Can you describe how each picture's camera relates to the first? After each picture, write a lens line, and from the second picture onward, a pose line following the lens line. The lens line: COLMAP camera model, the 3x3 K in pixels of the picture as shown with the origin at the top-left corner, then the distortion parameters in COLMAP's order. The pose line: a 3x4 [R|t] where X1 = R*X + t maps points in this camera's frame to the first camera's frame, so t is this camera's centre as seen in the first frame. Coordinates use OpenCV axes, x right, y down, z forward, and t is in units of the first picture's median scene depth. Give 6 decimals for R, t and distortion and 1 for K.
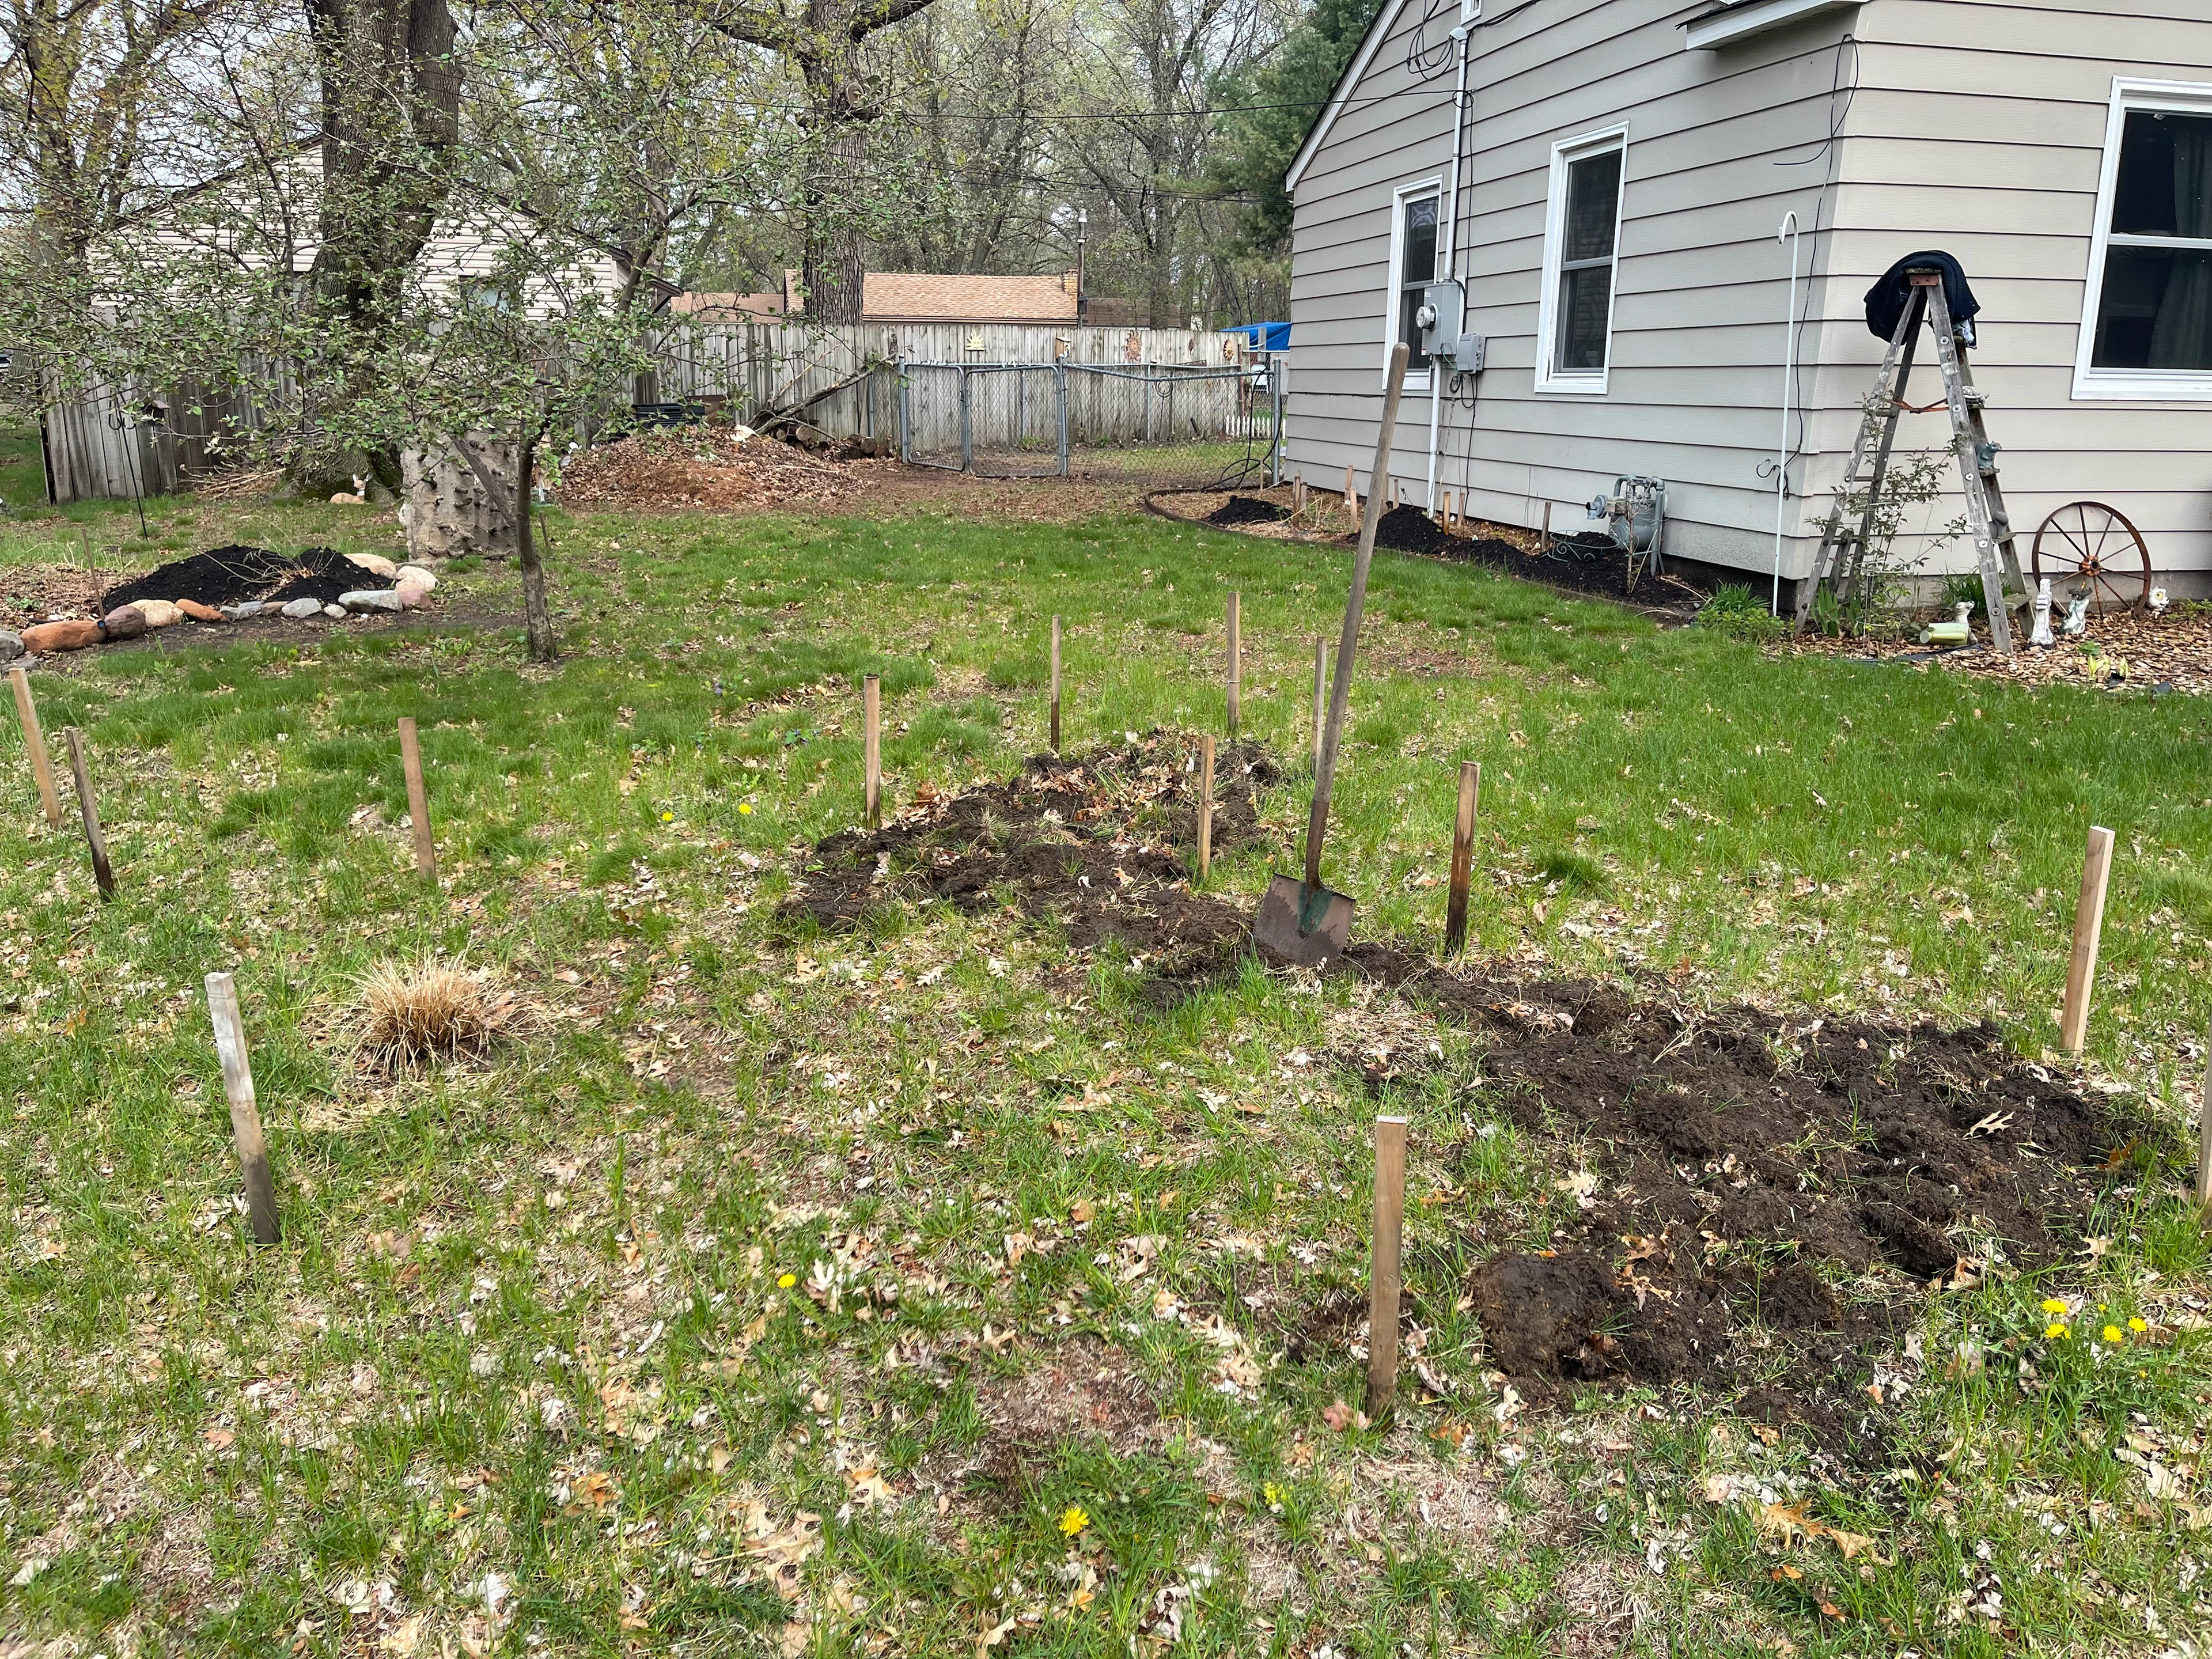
lens RADIAL K [[1725.7, 0, 1115.9], [0, 1725.7, 793.0], [0, 0, 1]] dist [0.074122, -0.084410]
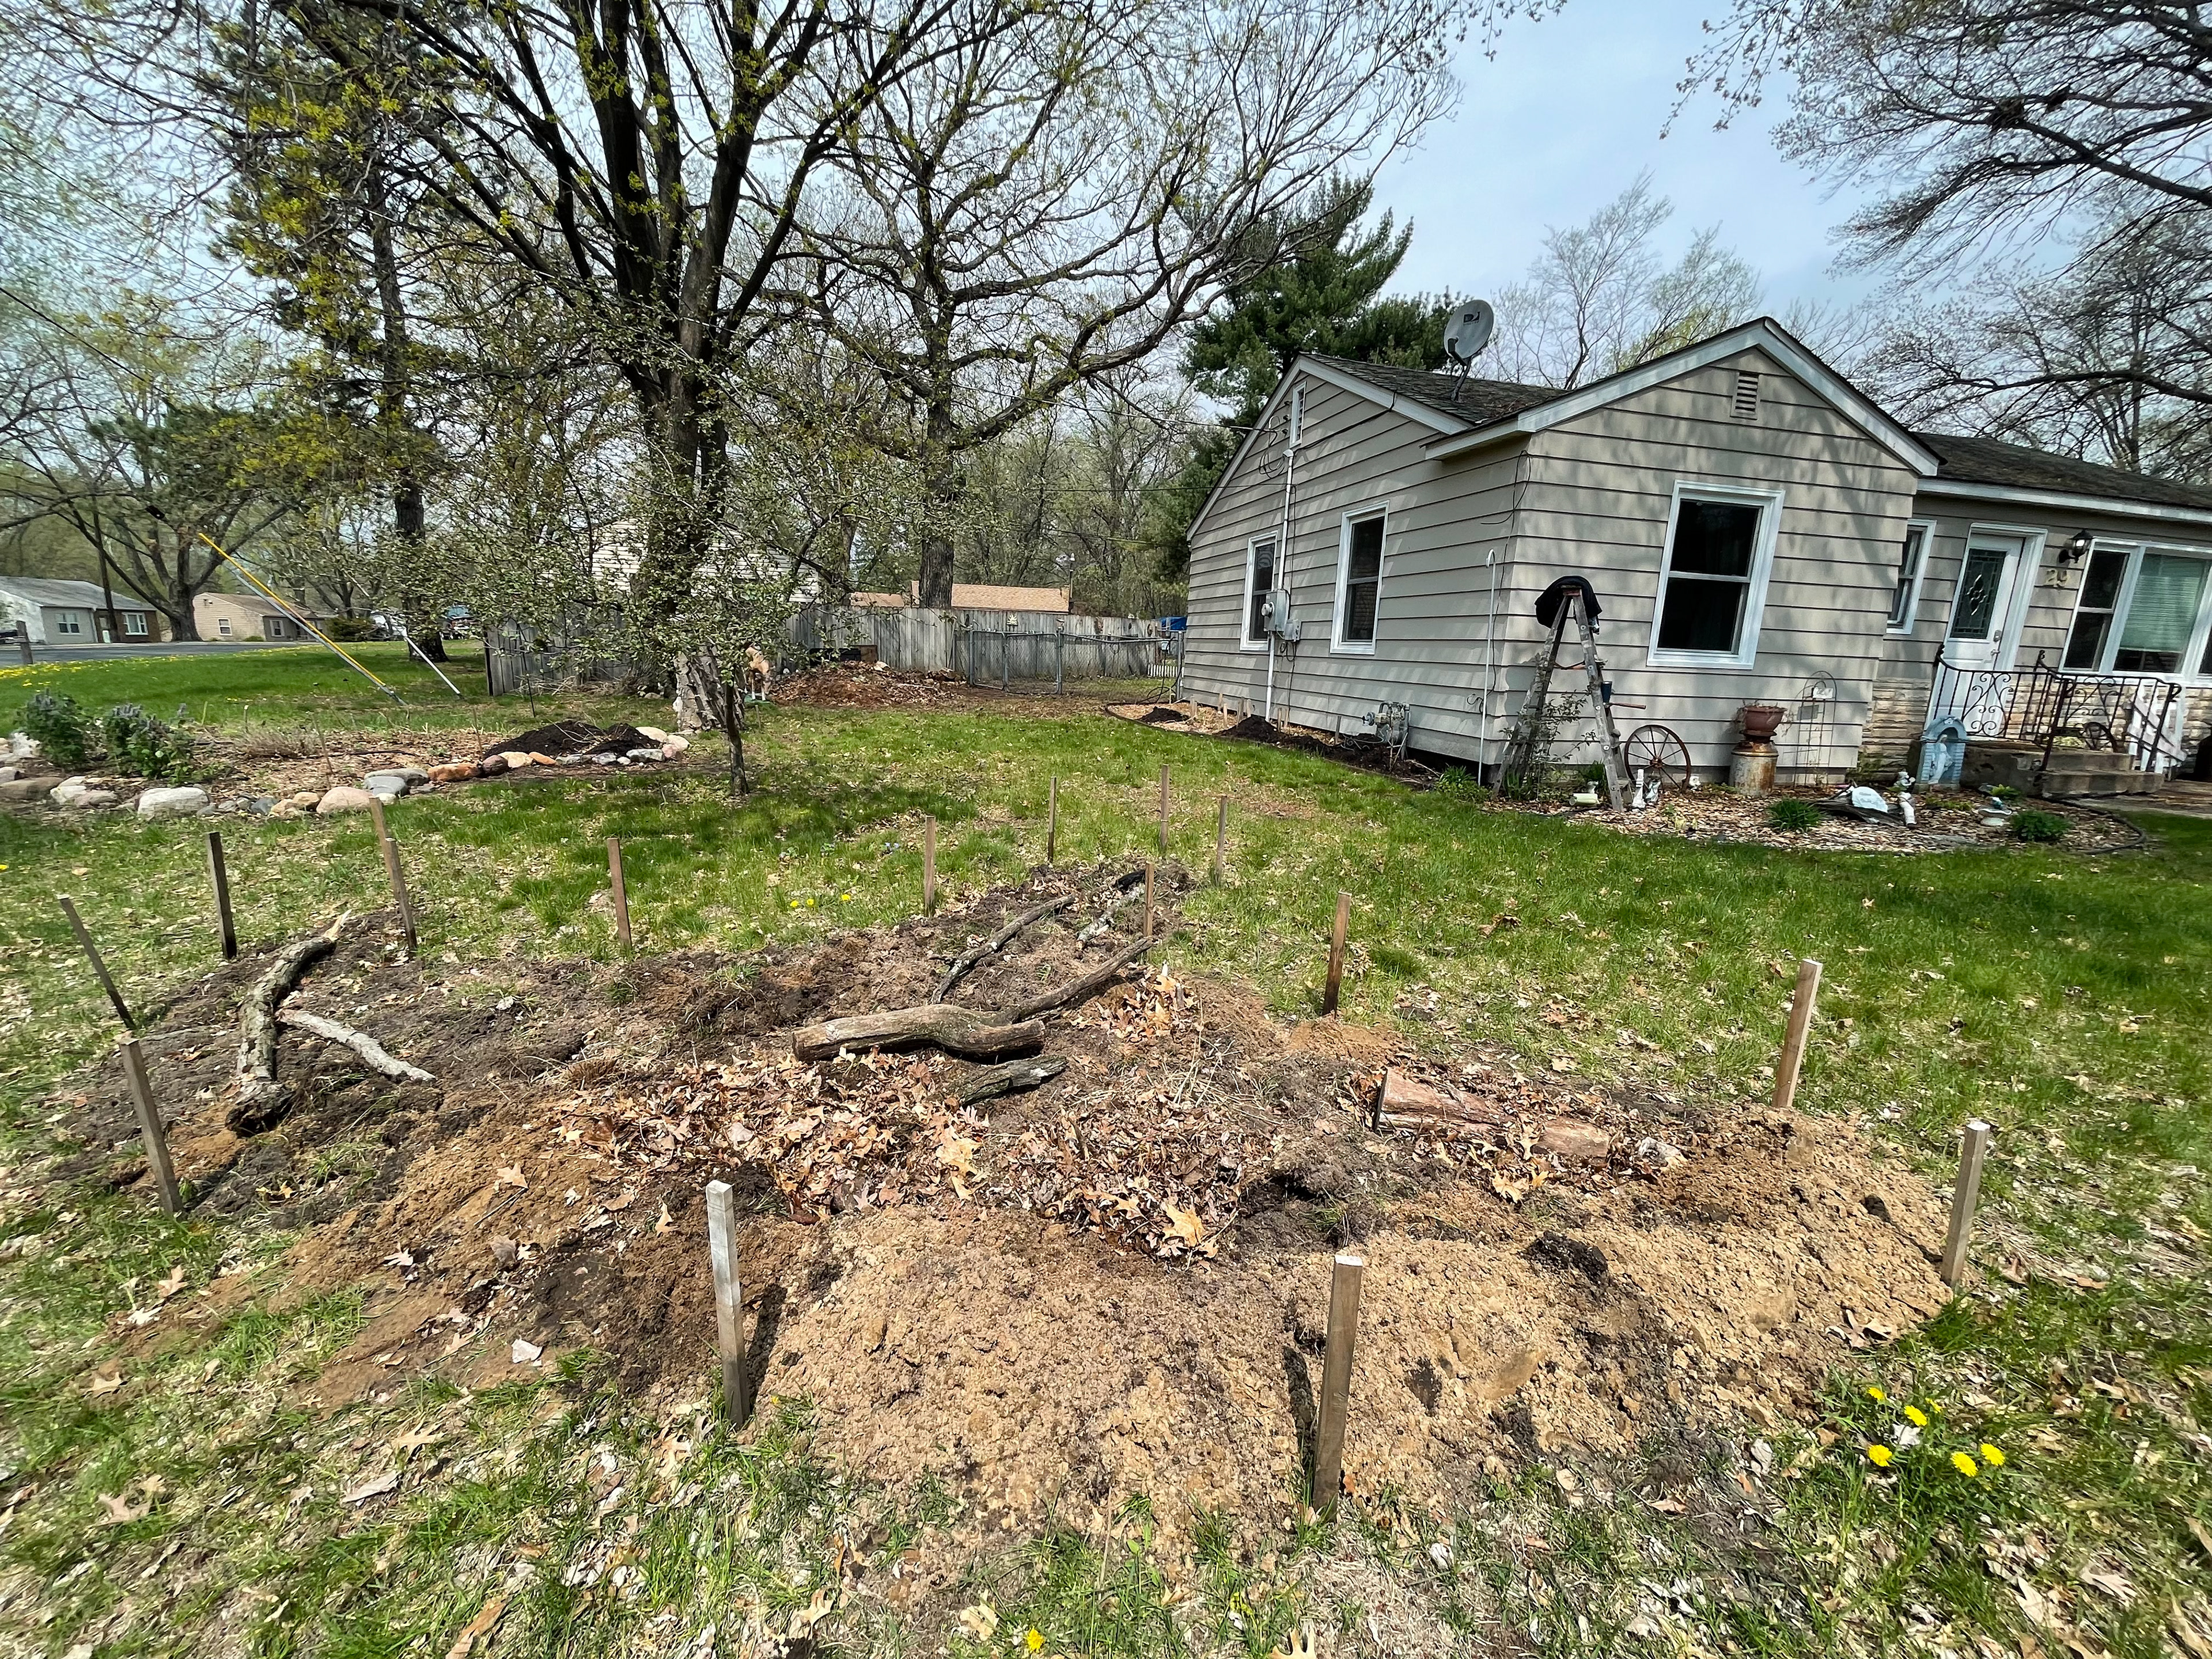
lens RADIAL K [[929.1, 0, 1106.0], [0, 929.1, 829.5], [0, 0, 1]] dist [0.000978, 0.000012]
pose [[0.999412, 0.024384, 0.024109, -0.003924], [-0.023431, 0.998962, -0.039067, -0.014702], [-0.025036, 0.038479, 0.998946, 0.100603]]
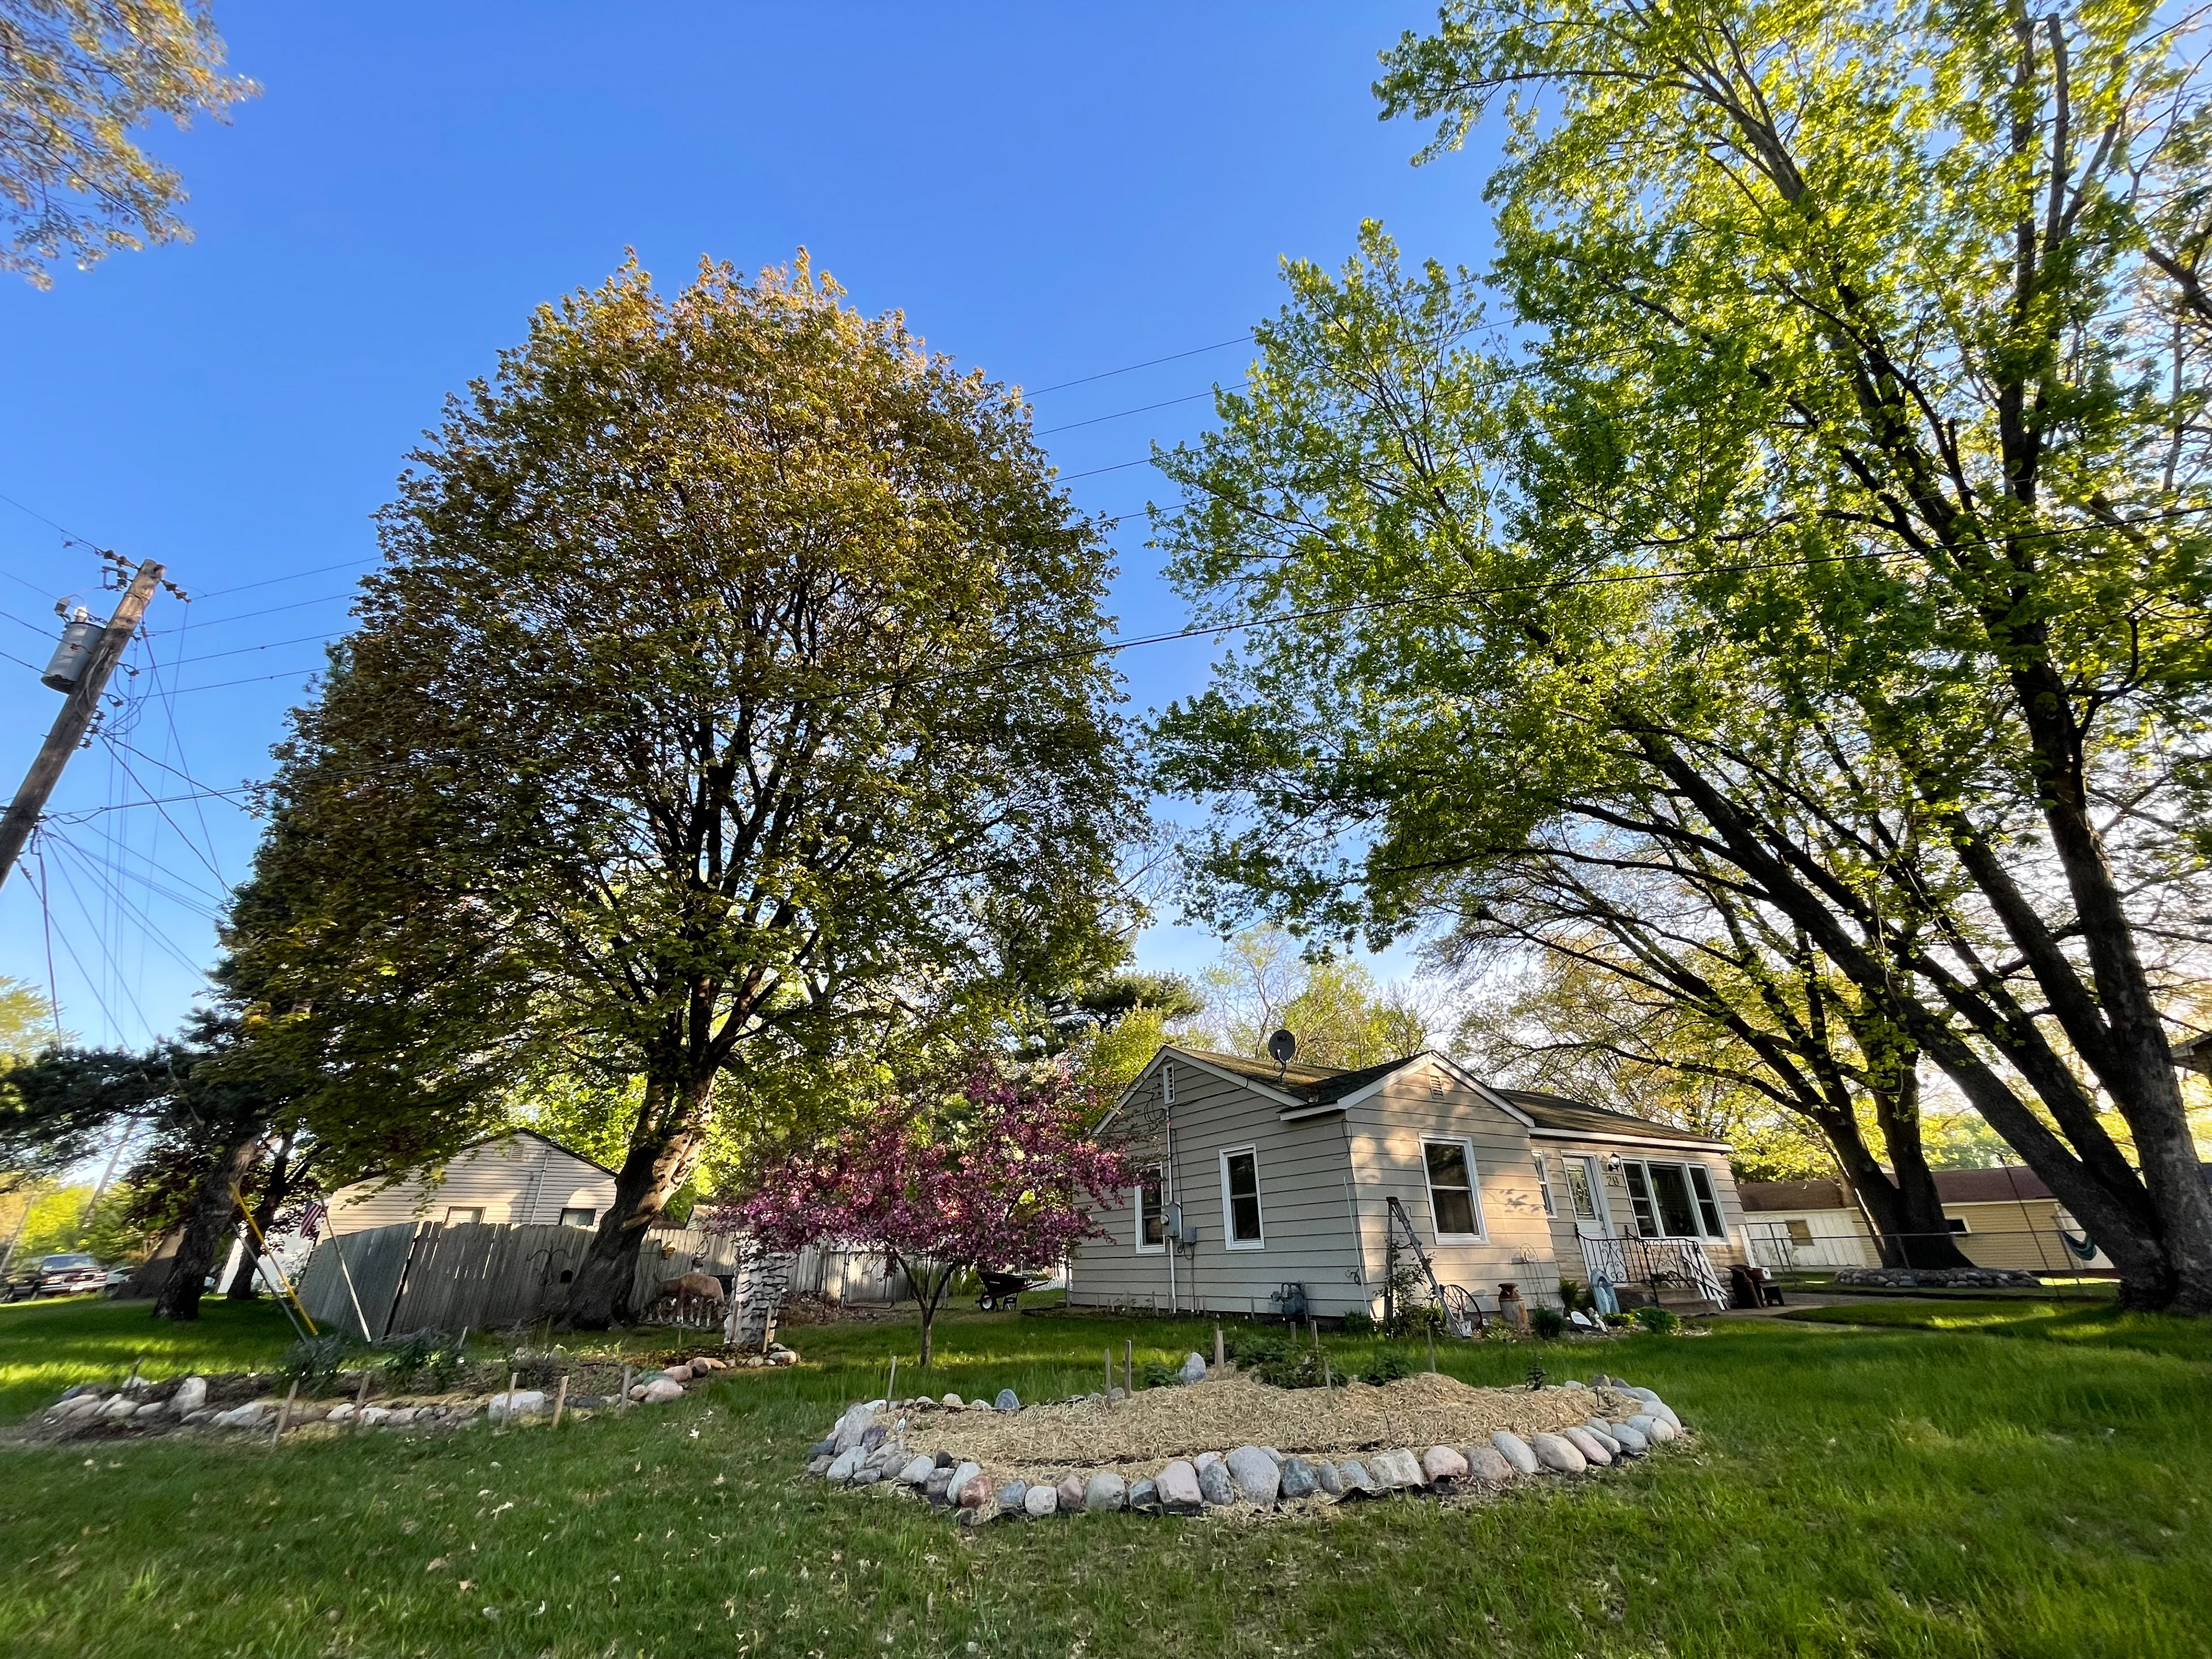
lens RADIAL K [[895.3, 0, 1103.0], [0, 895.3, 804.1], [0, 0, 1]] dist [-0.000889, -0.000112]
pose [[0.956199, 0.113782, 0.269699, -0.426455], [0.090571, 0.761145, -0.642226, 0.110039], [-0.278354, 0.638523, 0.717501, -0.337449]]
